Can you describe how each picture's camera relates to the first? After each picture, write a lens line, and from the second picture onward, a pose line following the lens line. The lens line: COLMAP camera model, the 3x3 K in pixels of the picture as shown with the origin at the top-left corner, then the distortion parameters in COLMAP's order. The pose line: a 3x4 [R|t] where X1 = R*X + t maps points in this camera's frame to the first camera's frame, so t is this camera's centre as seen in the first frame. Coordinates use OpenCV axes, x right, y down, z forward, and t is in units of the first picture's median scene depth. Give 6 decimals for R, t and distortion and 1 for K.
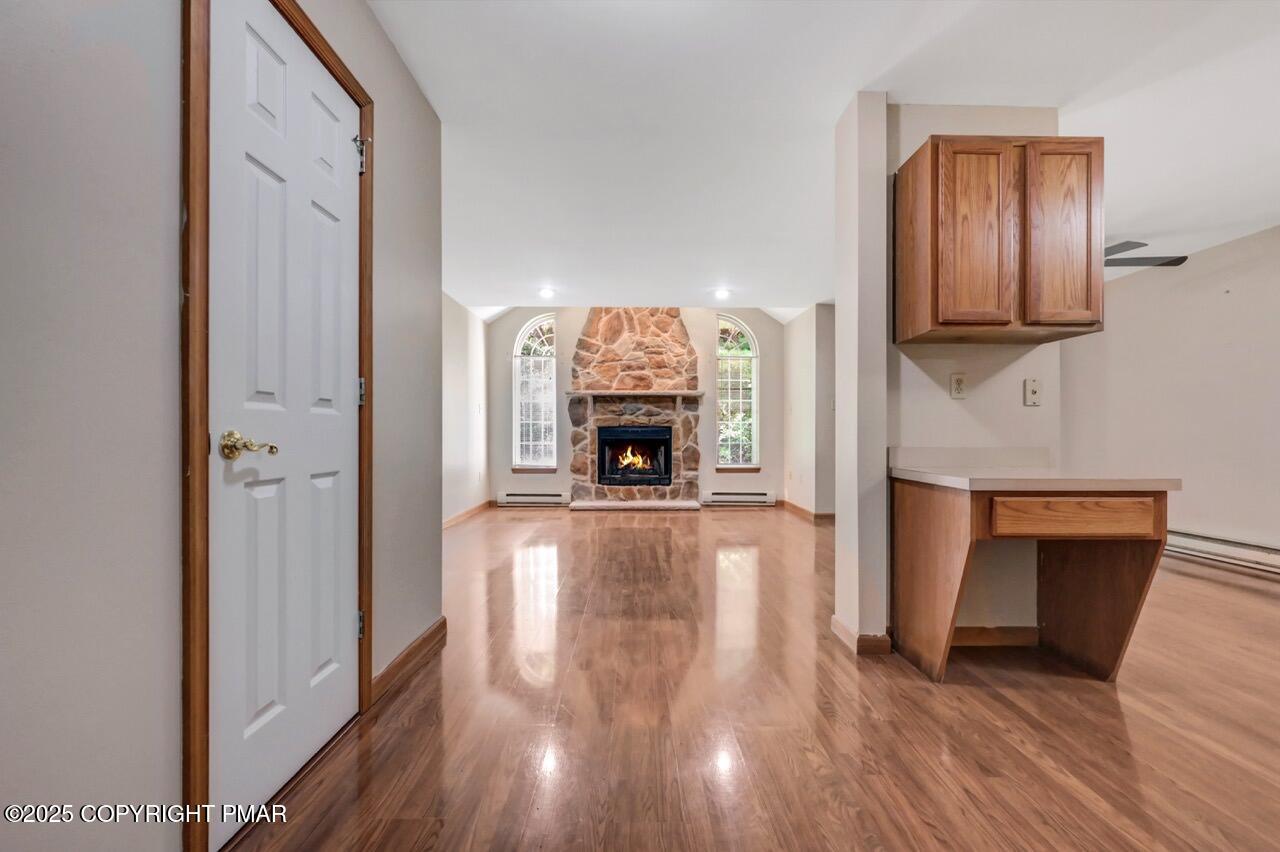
lens RADIAL K [[511.1, 0, 641.3], [0, 511.1, 434.7], [0, 0, 1]] dist [-0.001729, 0.000026]
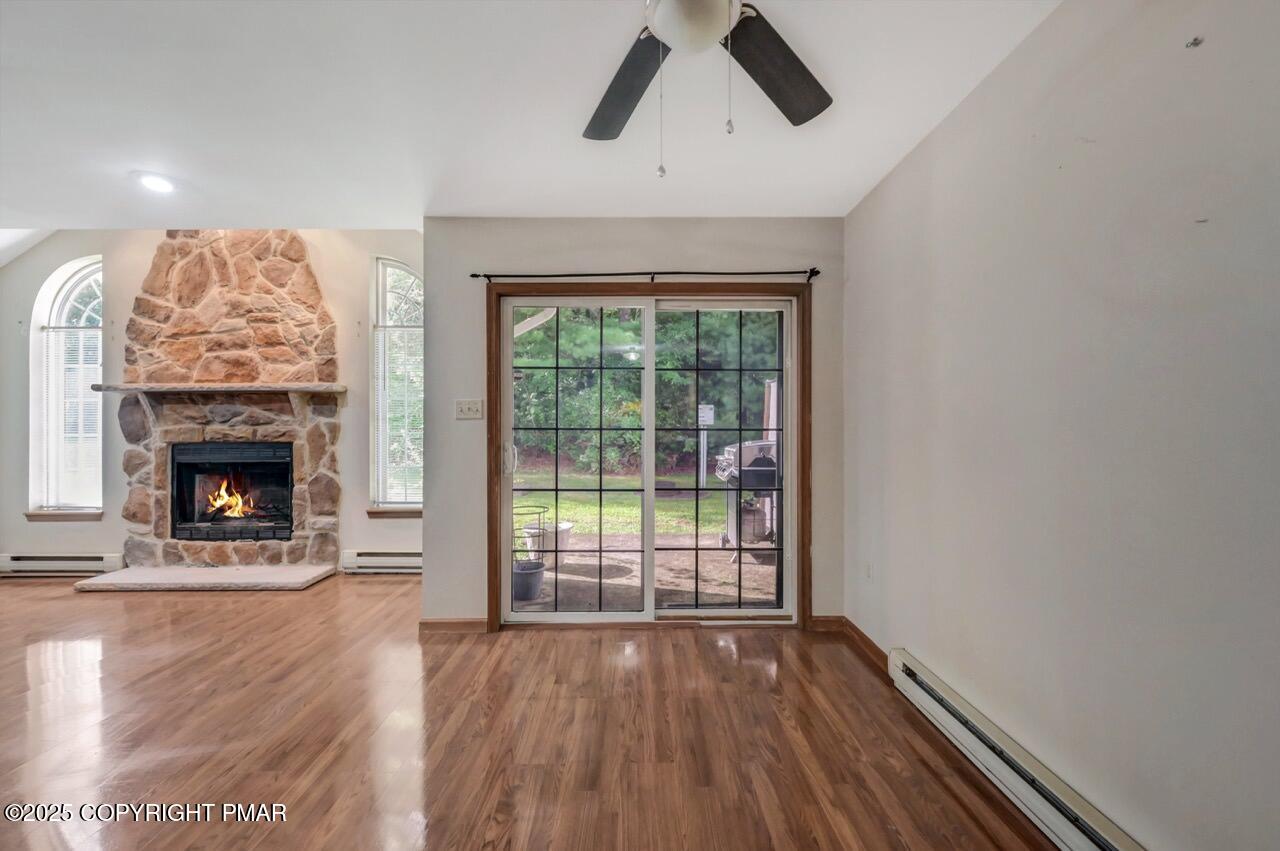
lens RADIAL K [[511.1, 0, 639.1], [0, 511.1, 418.9], [0, 0, 1]] dist [-0.001729, 0.000026]
pose [[0.999990, -0.004499, -0.000781, 0.470005], [0.004492, 0.999960, -0.007708, -0.037441], [0.000816, 0.007705, 0.999970, 0.399543]]
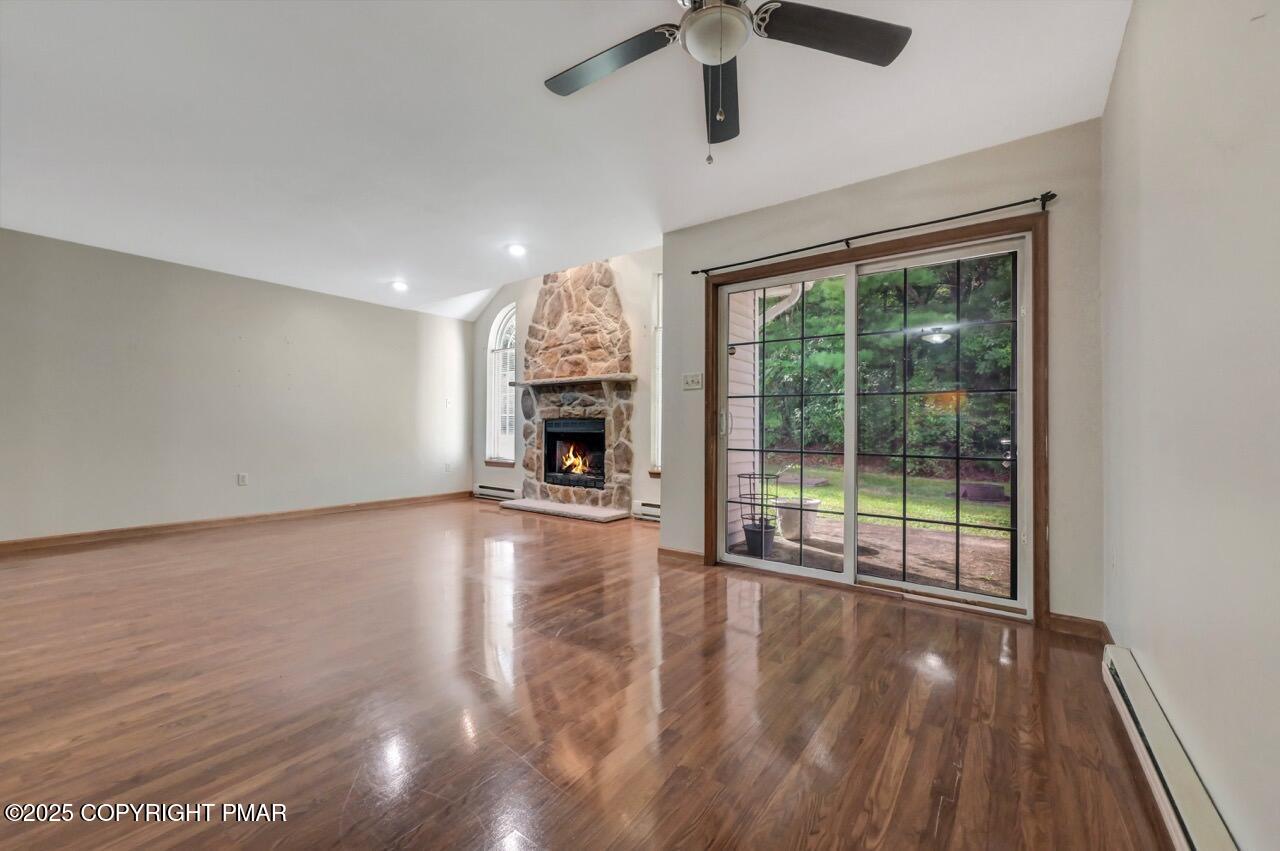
lens RADIAL K [[511.1, 0, 634.8], [0, 511.1, 421.7], [0, 0, 1]] dist [-0.001729, 0.000026]
pose [[0.794569, -0.004000, -0.607161, 0.603436], [-0.006119, 0.999875, -0.014595, 0.001000], [0.607143, 0.015312, 0.794445, 0.371398]]
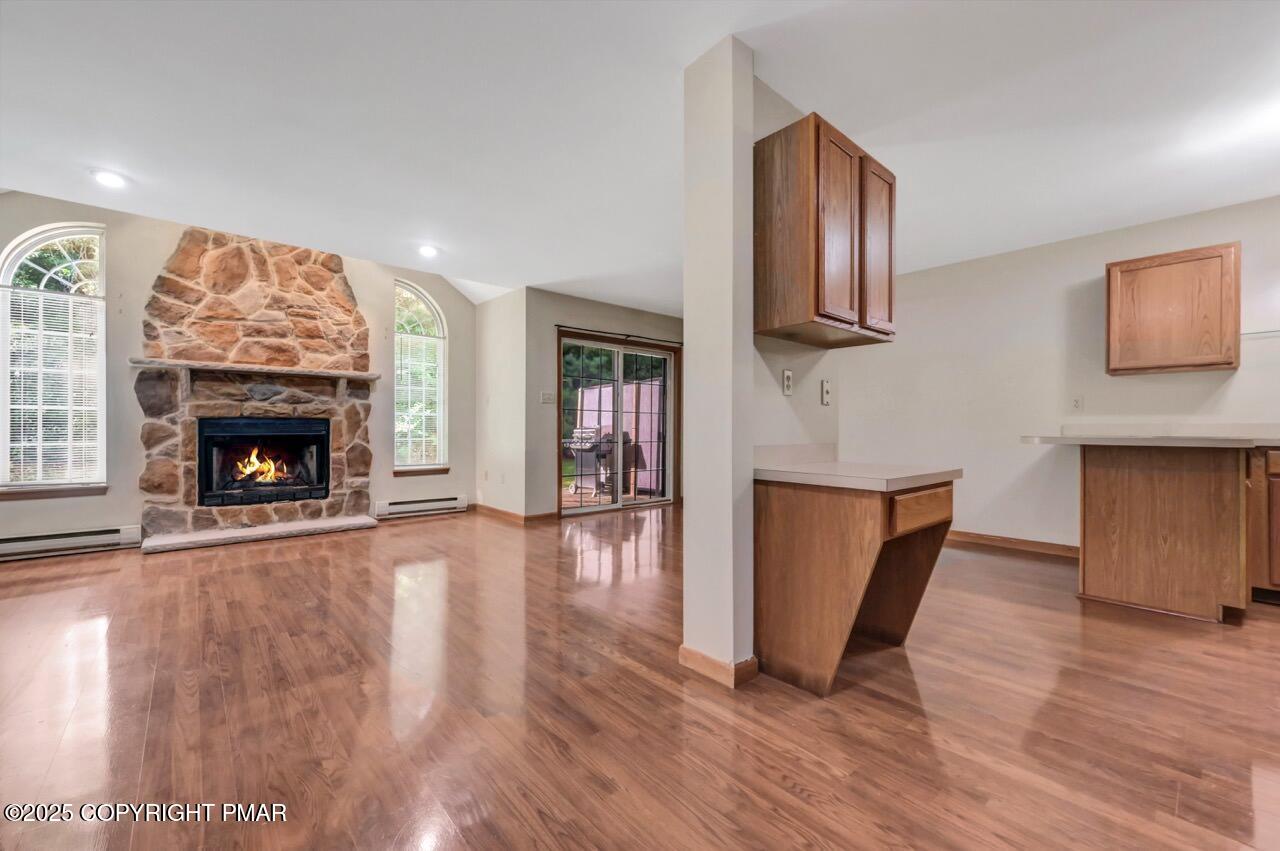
lens RADIAL K [[511.1, 0, 639.2], [0, 511.1, 428.0], [0, 0, 1]] dist [-0.001729, 0.000026]
pose [[0.758692, 0.001098, 0.651449, -0.083105], [-0.000918, 0.999999, -0.000616, -0.002355], [-0.651449, -0.000131, 0.758692, 0.146403]]
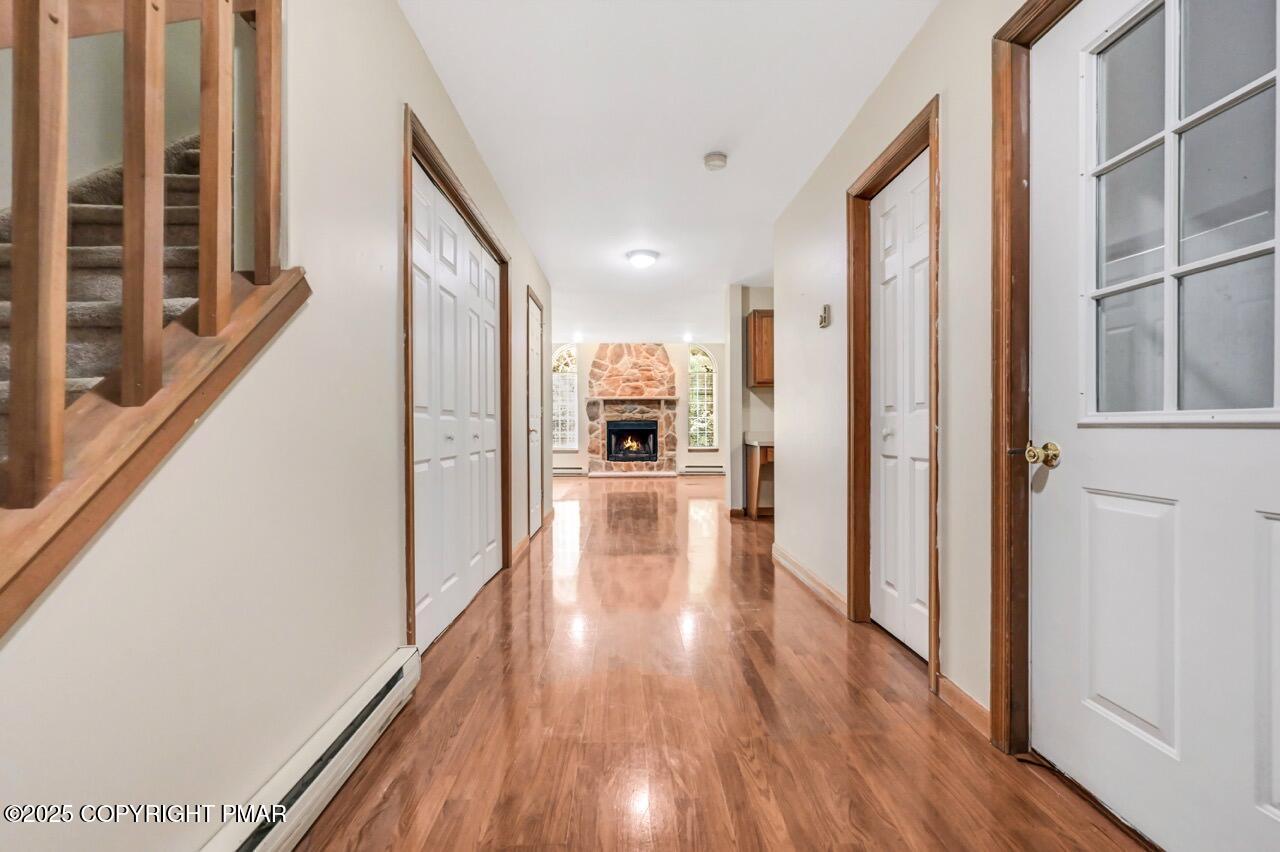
lens RADIAL K [[511.1, 0, 647.0], [0, 511.1, 425.8], [0, 0, 1]] dist [-0.001729, 0.000026]
pose [[0.999528, -0.004543, 0.030372, -0.014976], [0.004546, 0.999990, -0.000034, -0.001786], [-0.030371, 0.000172, 0.999539, -0.455876]]
